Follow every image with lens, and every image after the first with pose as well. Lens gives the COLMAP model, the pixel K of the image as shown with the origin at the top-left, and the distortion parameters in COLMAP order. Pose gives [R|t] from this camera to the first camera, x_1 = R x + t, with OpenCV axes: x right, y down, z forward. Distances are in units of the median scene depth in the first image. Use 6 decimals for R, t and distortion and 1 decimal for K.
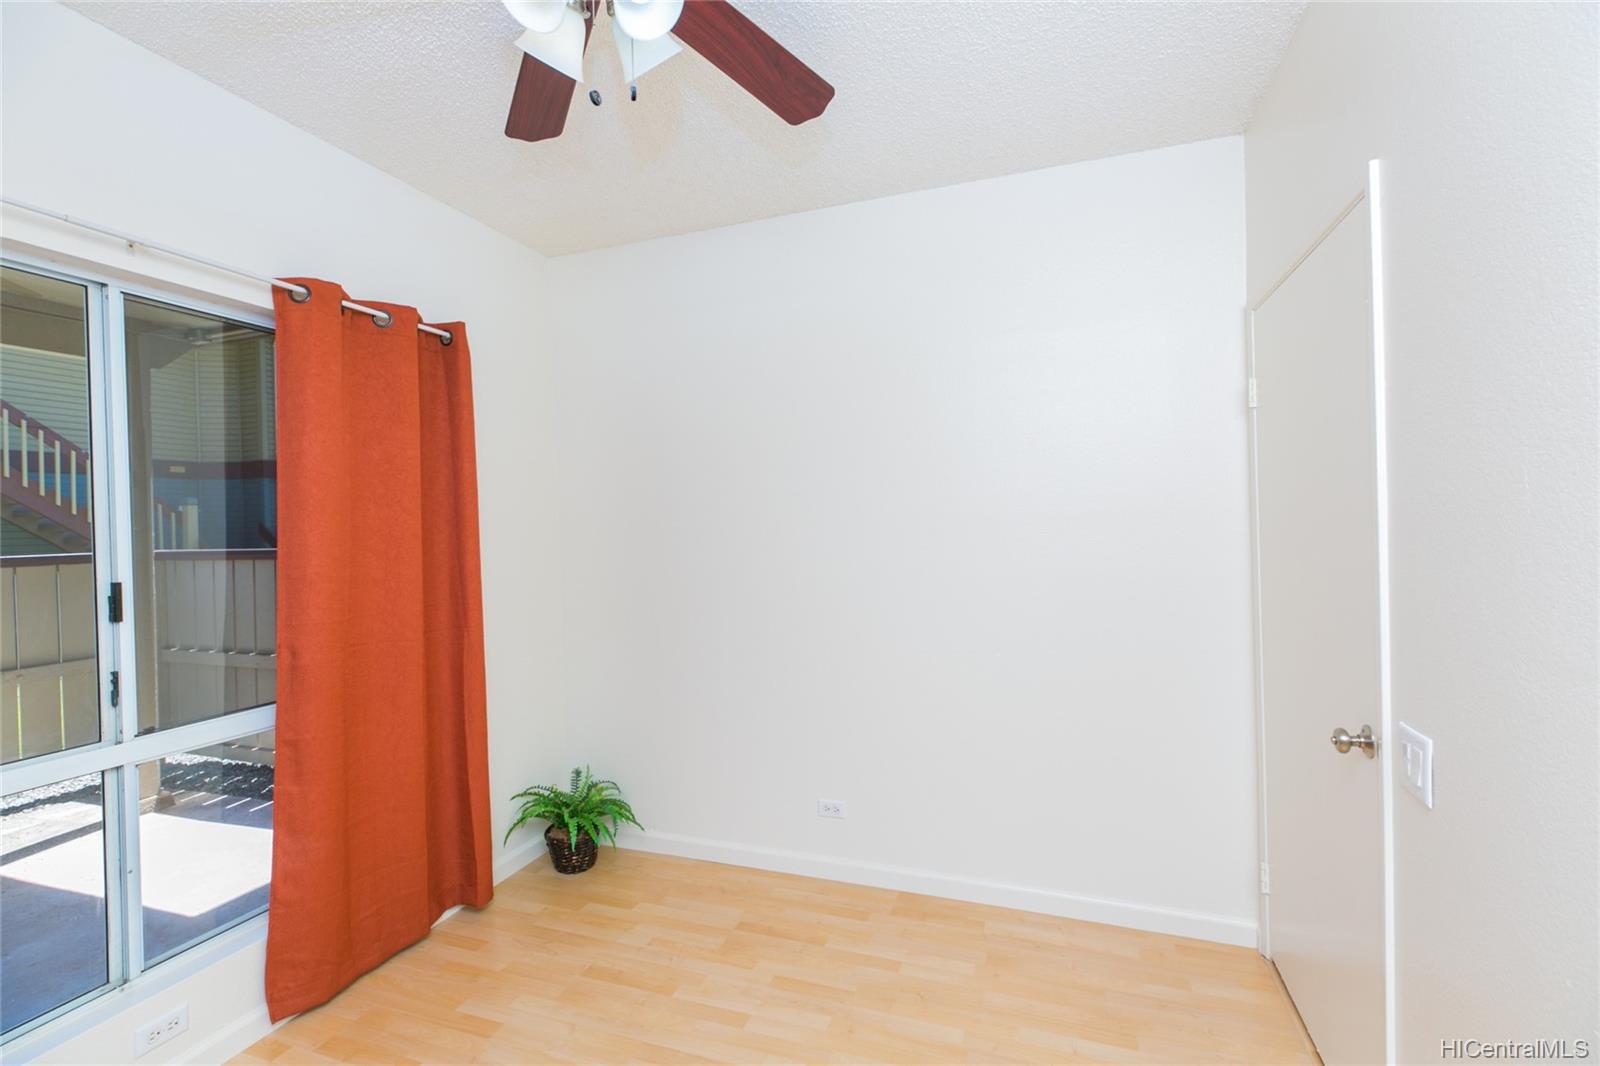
lens RADIAL K [[712.1, 0, 800.7], [0, 712.1, 531.6], [0, 0, 1]] dist [0.019757, -0.013857]
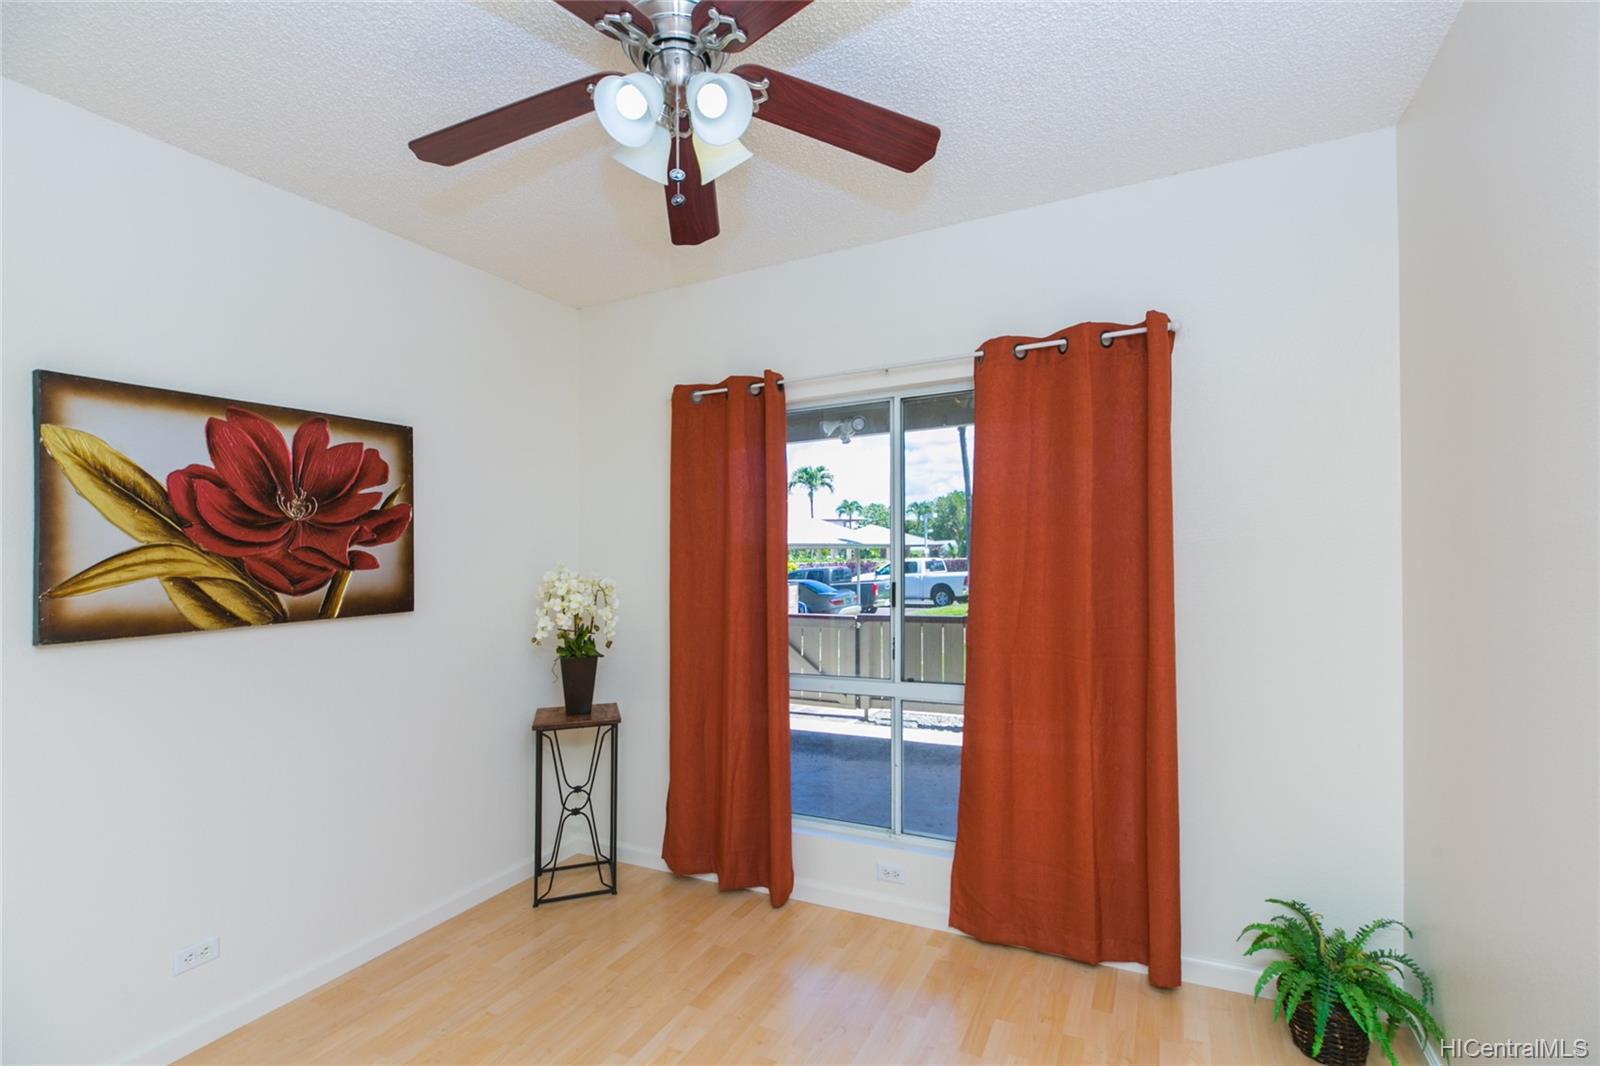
lens RADIAL K [[712.1, 0, 800.7], [0, 712.1, 531.6], [0, 0, 1]] dist [0.019757, -0.013857]
pose [[-0.106465, 0.000194, -0.994316, 0.555057], [0.024440, 0.999698, -0.002422, -0.037565], [0.994016, -0.024559, -0.106438, 0.819953]]
